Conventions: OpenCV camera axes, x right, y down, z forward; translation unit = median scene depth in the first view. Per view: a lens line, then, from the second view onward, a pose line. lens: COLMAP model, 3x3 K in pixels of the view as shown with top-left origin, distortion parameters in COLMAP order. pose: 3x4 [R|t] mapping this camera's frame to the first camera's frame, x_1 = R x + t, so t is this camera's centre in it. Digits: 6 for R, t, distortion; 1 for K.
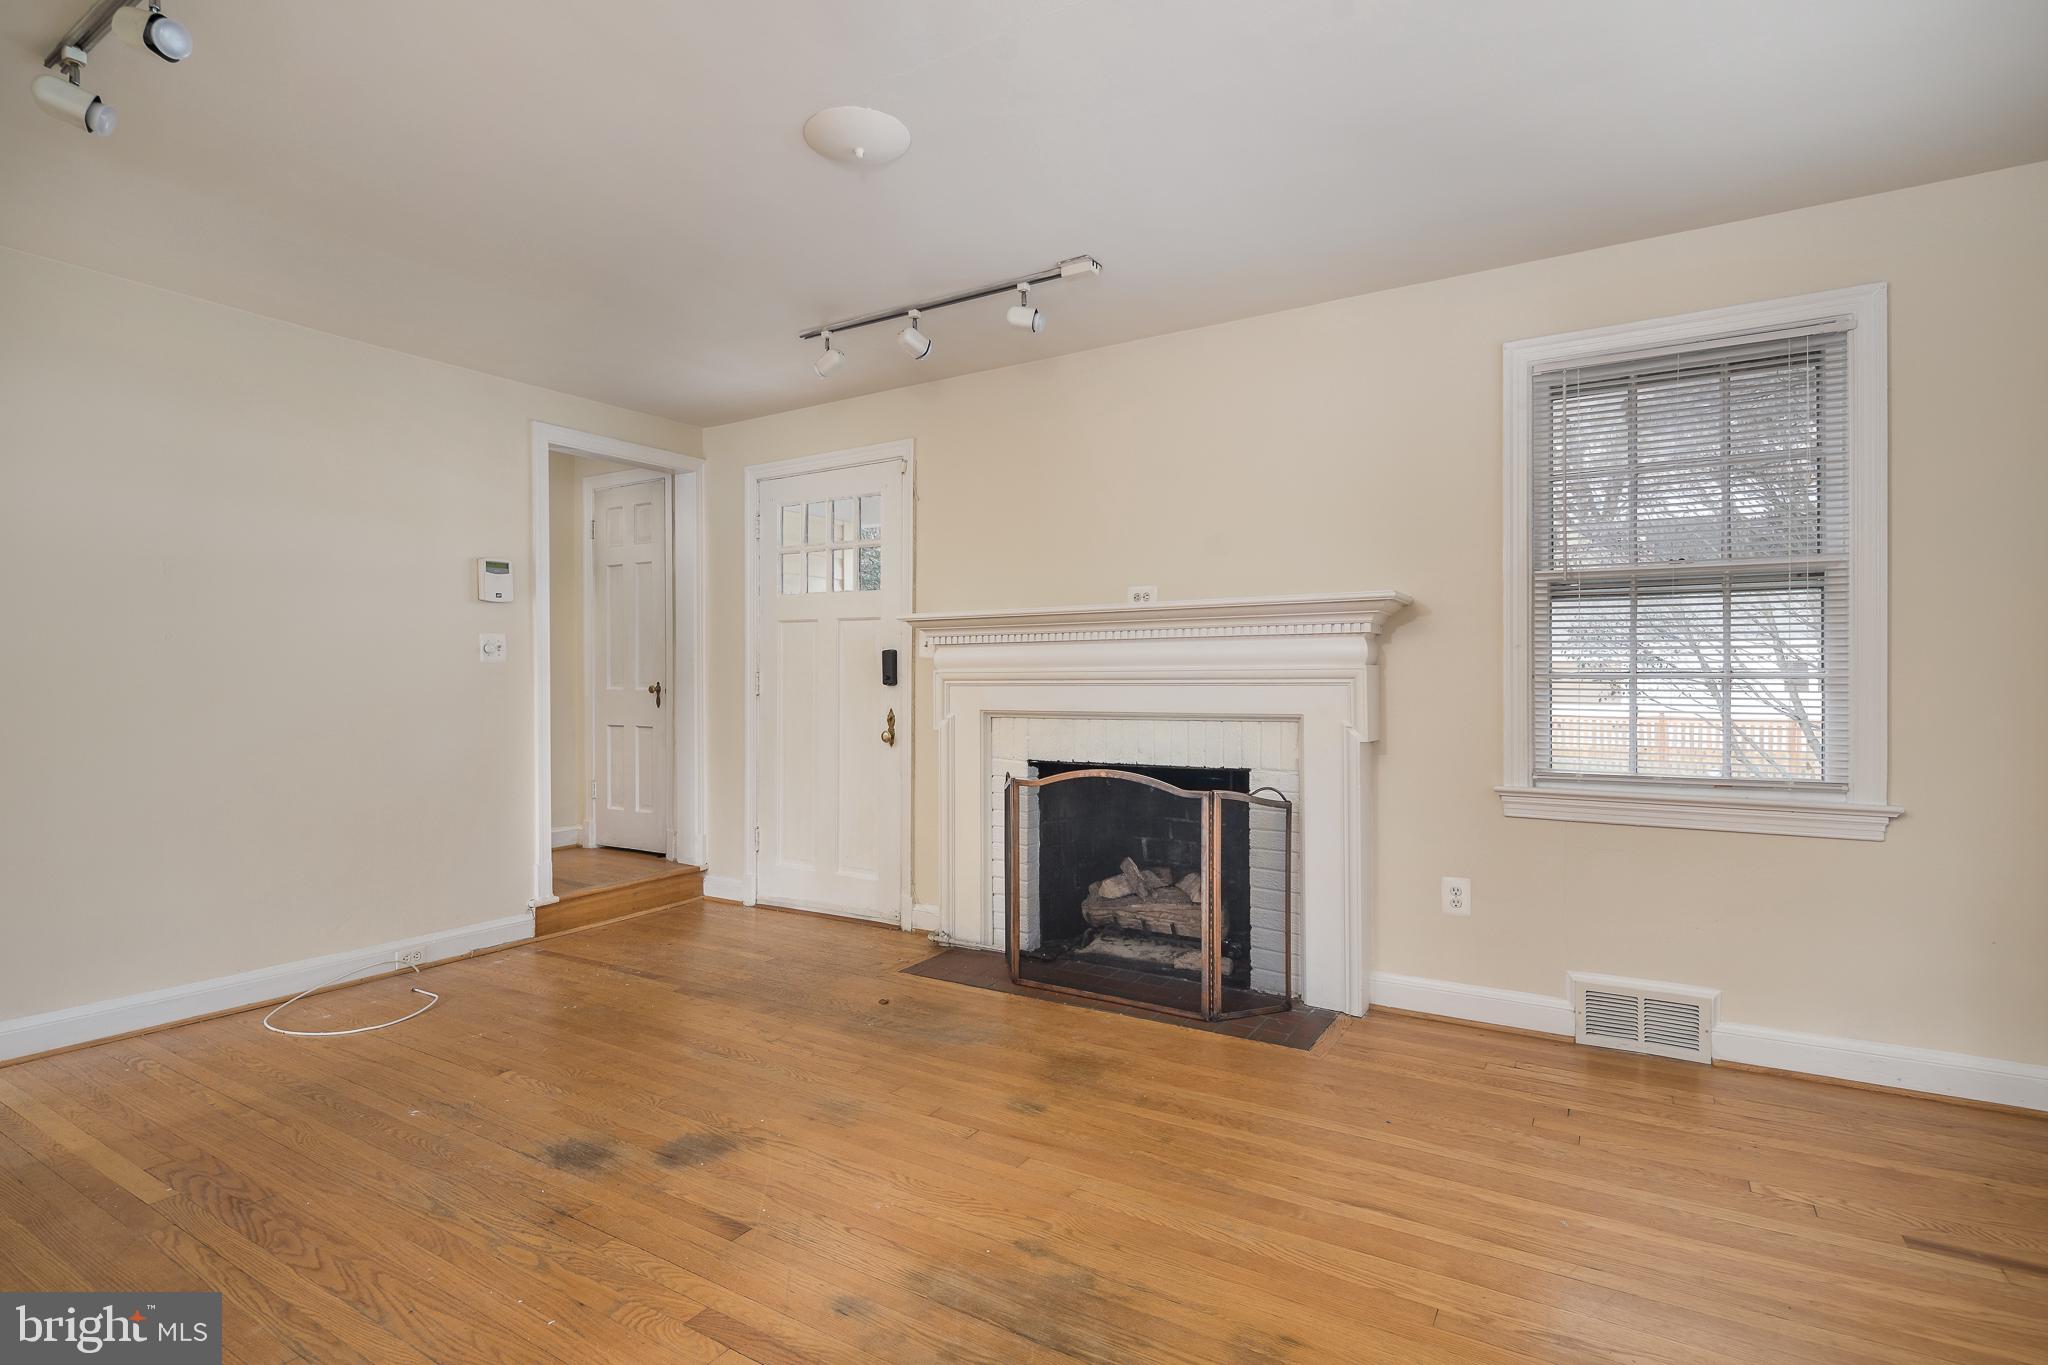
lens RADIAL K [[1020.6, 0, 1024.0], [0, 1020.6, 682.5], [0, 0, 1]] dist [0.000900, -0.001091]
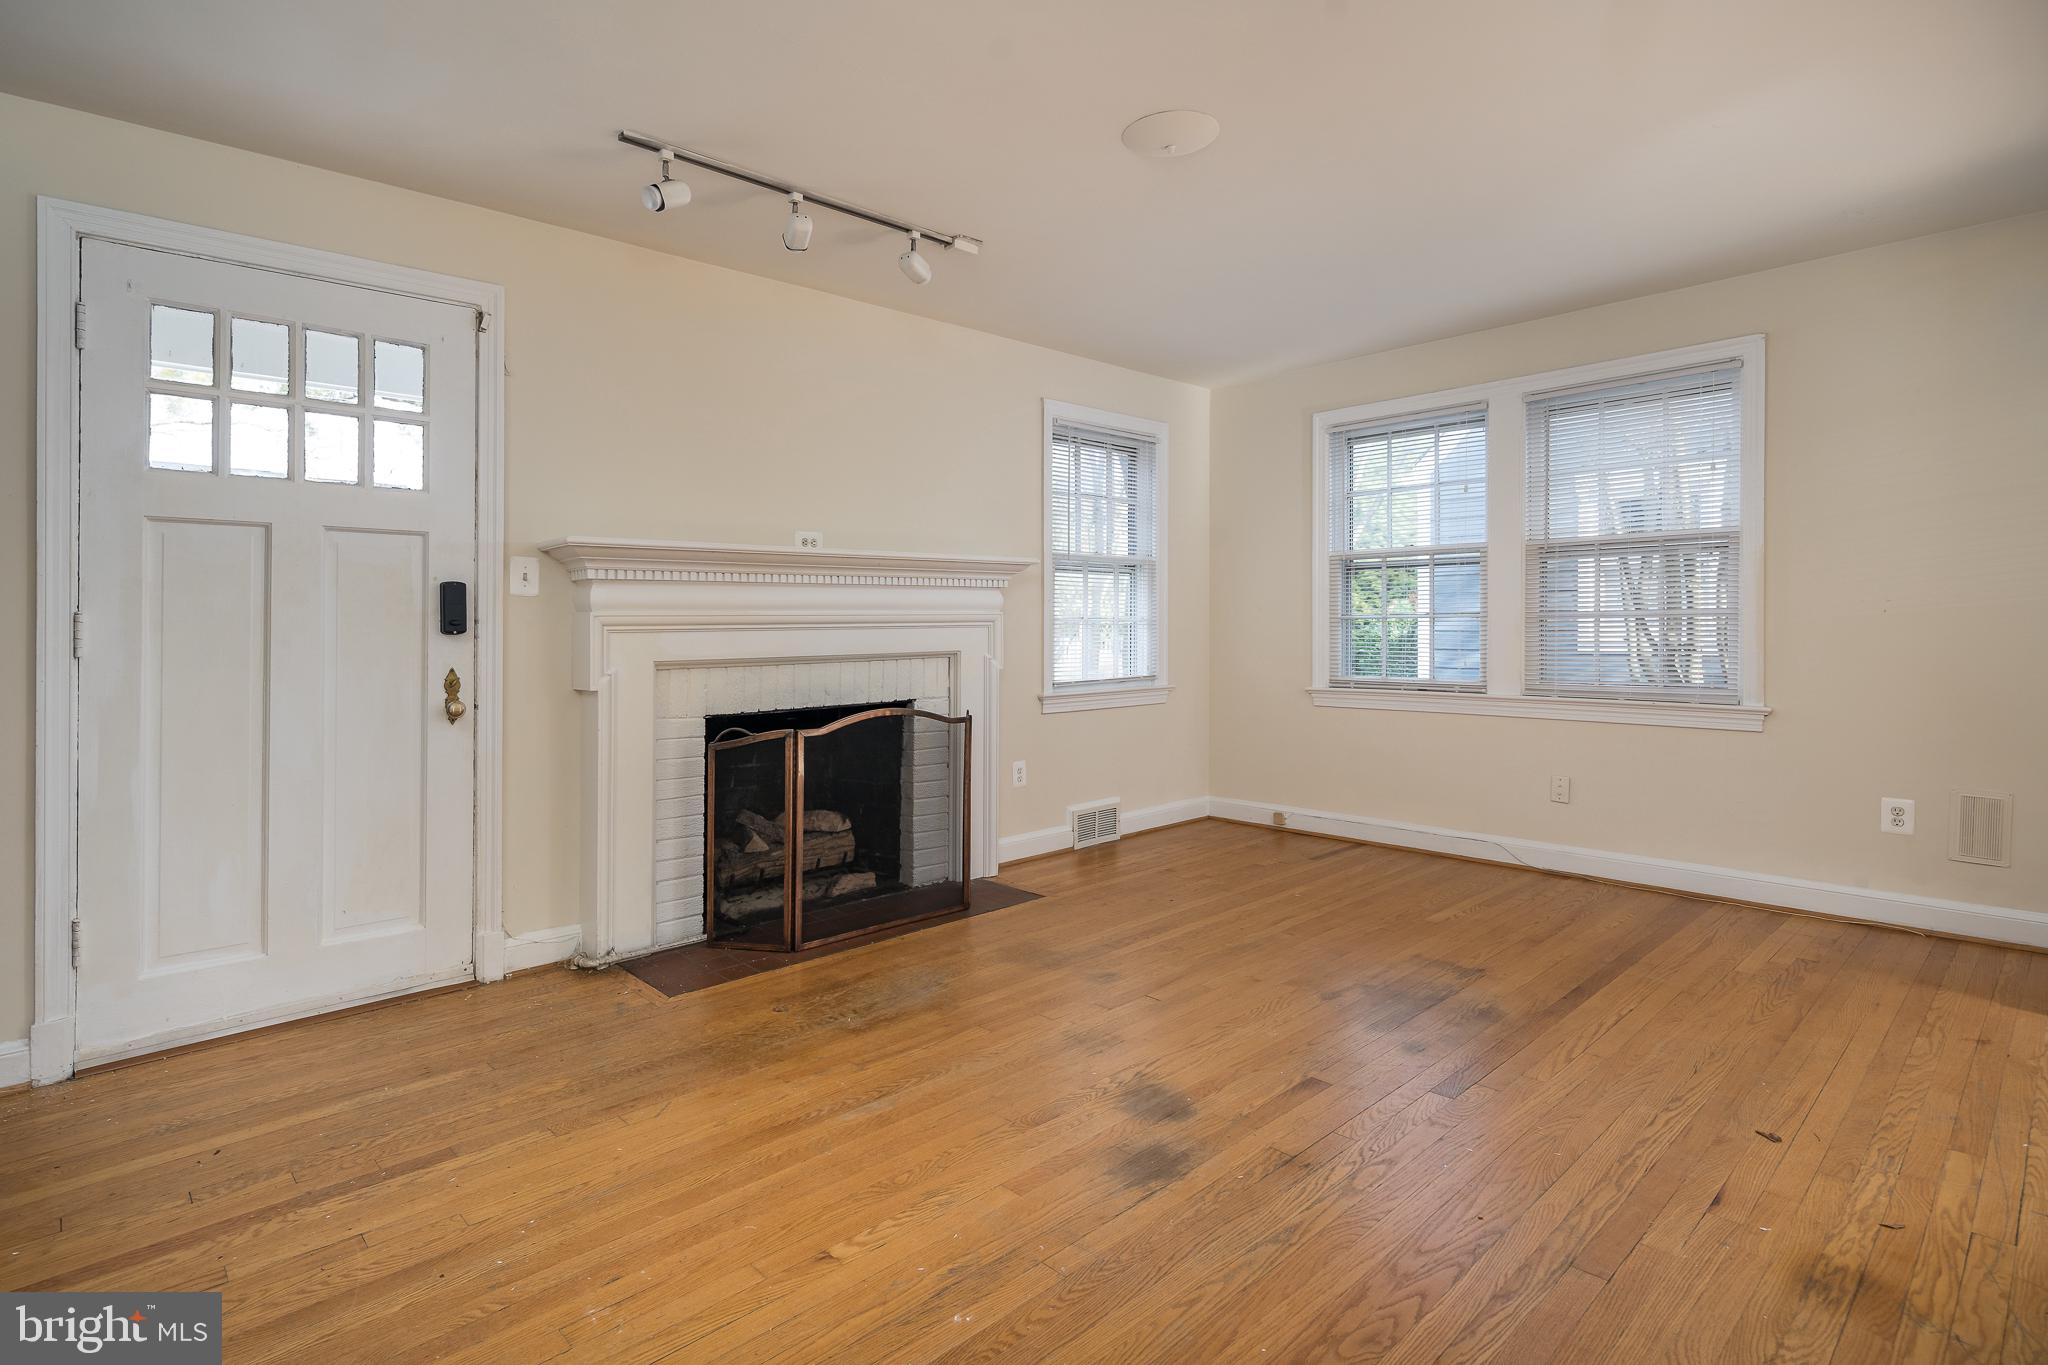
lens RADIAL K [[1002.9, 0, 992.6], [0, 1002.9, 637.5], [0, 0, 1]] dist [0.002135, -0.000576]
pose [[0.271230, -0.012611, 0.962432, -0.953977], [0.011608, 0.999884, 0.009831, 0.003856], [-0.962445, 0.008506, 0.271345, 0.664328]]
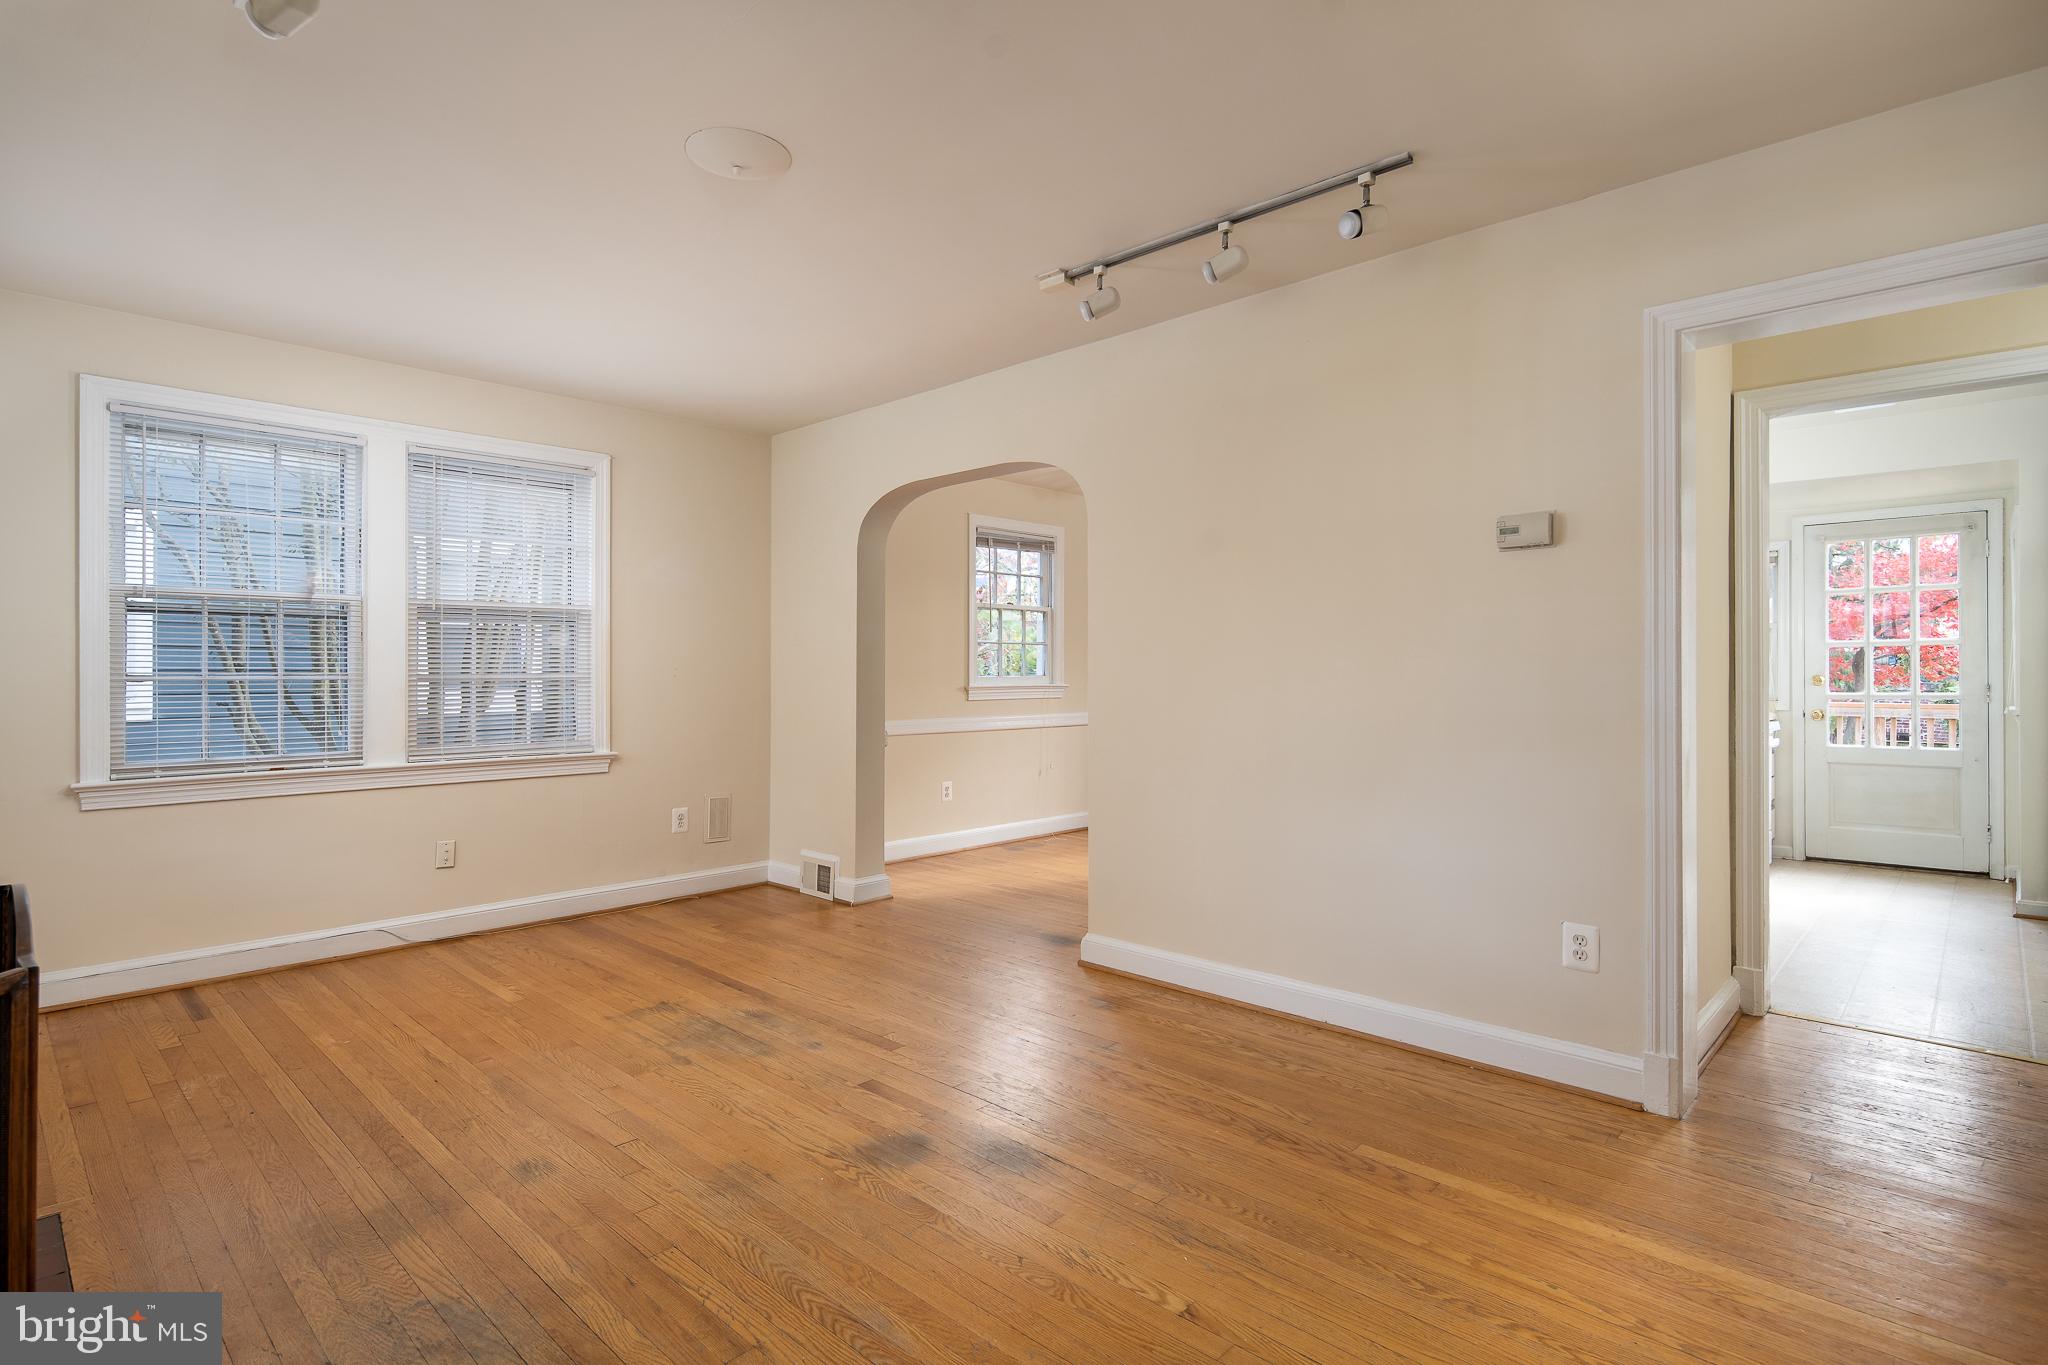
lens RADIAL K [[1030.0, 0, 1024.0], [0, 1030.0, 682.5], [0, 0, 1]] dist [0.002684, 0.000577]
pose [[-0.979710, 0.003787, 0.200383, -0.486779], [0.006153, 0.999918, 0.011187, -0.008452], [-0.200324, 0.012193, -0.979654, 1.467007]]
